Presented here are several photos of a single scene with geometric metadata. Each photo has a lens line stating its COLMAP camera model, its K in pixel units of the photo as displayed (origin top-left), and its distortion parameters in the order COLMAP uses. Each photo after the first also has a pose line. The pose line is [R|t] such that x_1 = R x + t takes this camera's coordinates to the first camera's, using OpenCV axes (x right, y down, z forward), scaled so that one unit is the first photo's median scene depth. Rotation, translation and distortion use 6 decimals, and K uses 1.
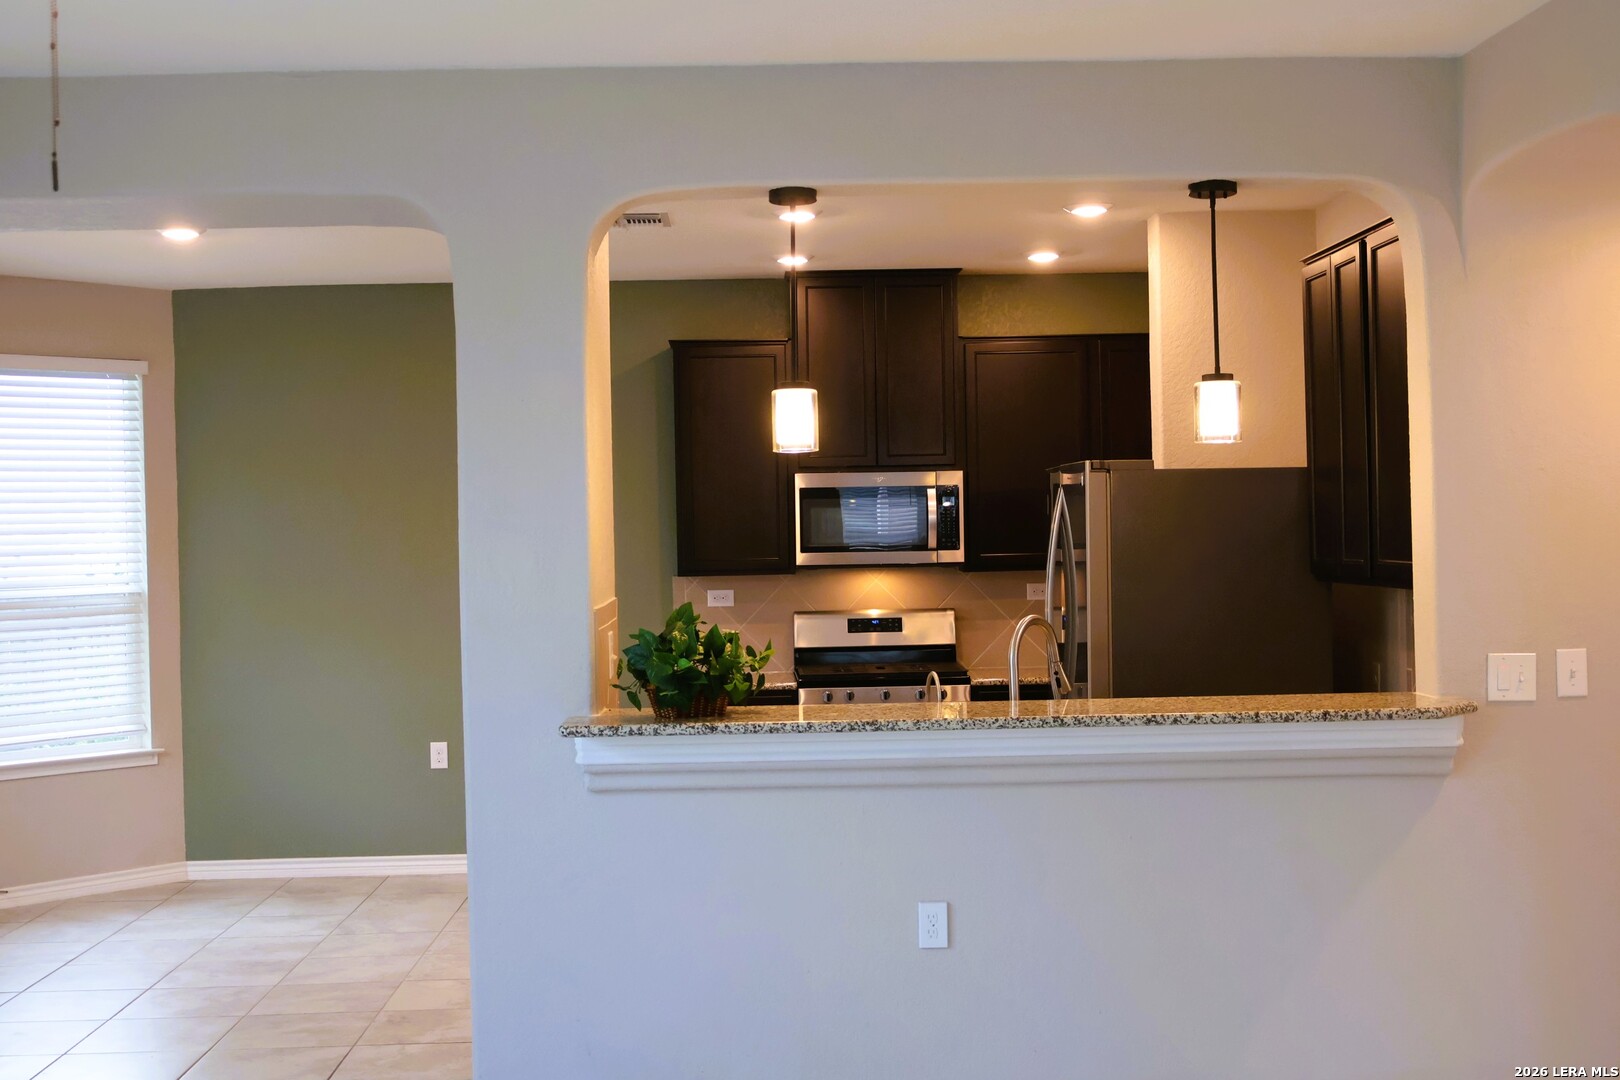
lens RADIAL K [[2020.3, 0, 810.0], [0, 2020.3, 540.0], [0, 0, 1]] dist [0.000107, -0.001909]
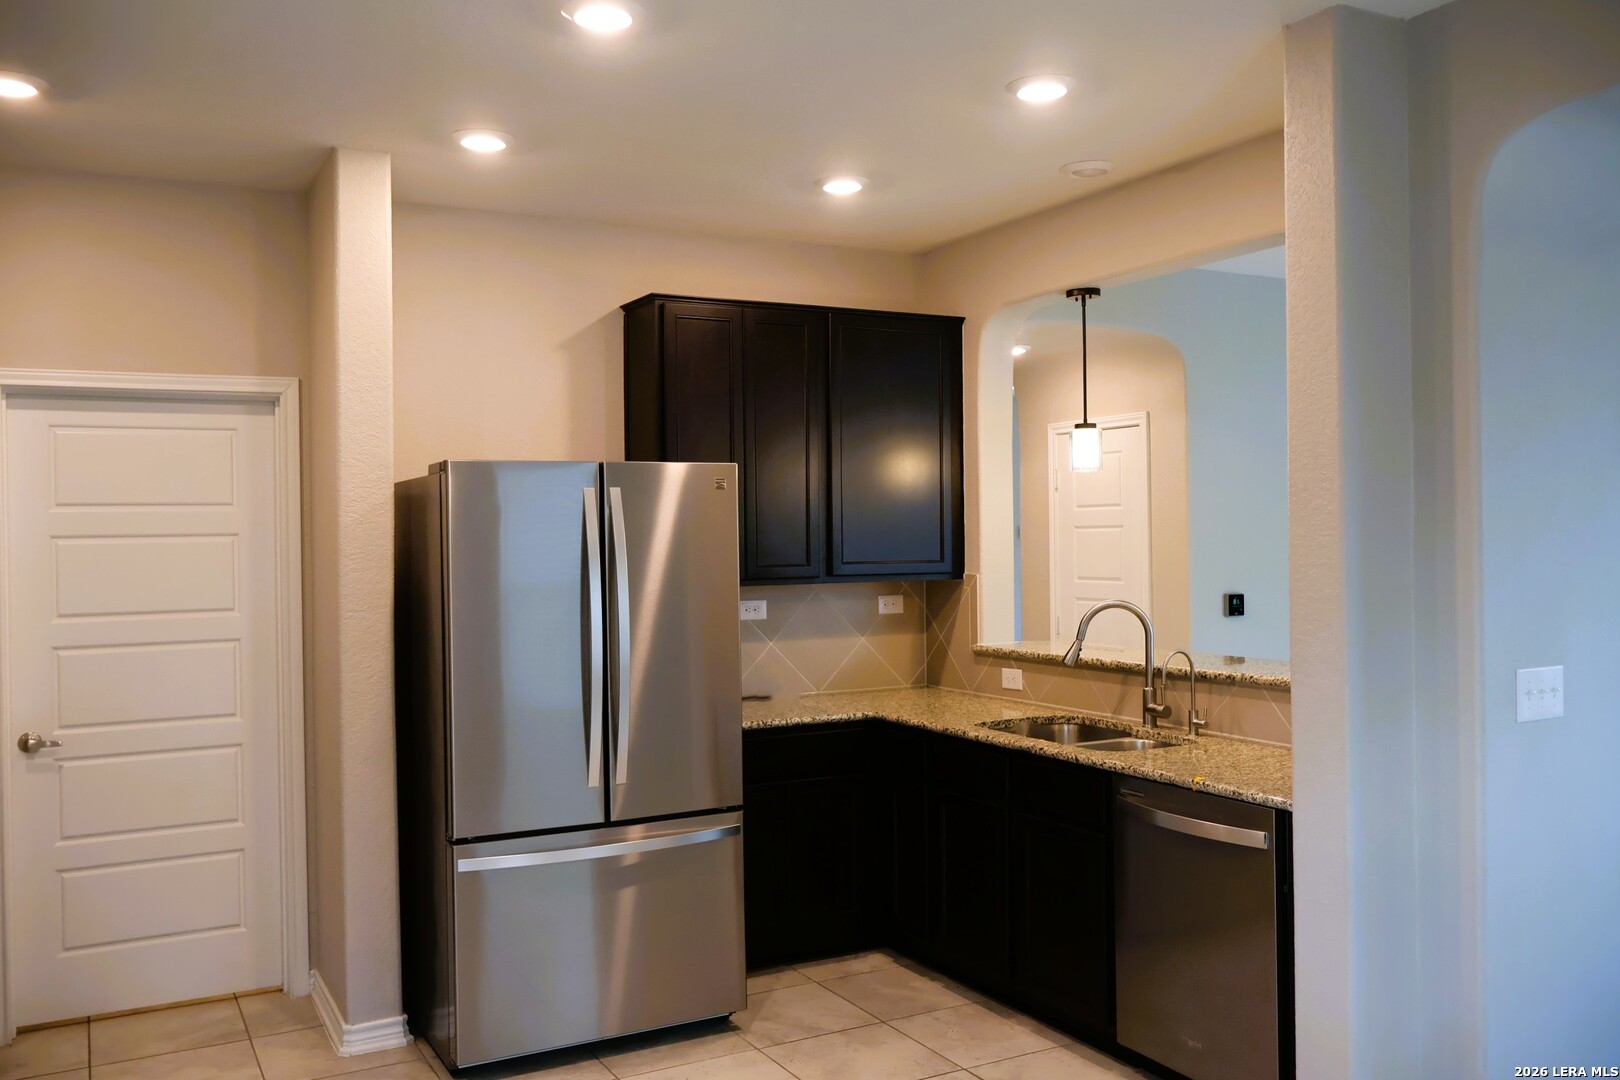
lens RADIAL K [[1346.9, 0, 810.0], [0, 1346.9, 540.0], [0, 0, 1]] dist [0.003130, 0.002436]
pose [[-0.441261, 0.030380, 0.896864, -0.584890], [0.036086, 0.999219, -0.016093, 0.013968], [-0.896653, 0.025263, -0.442013, 1.463940]]
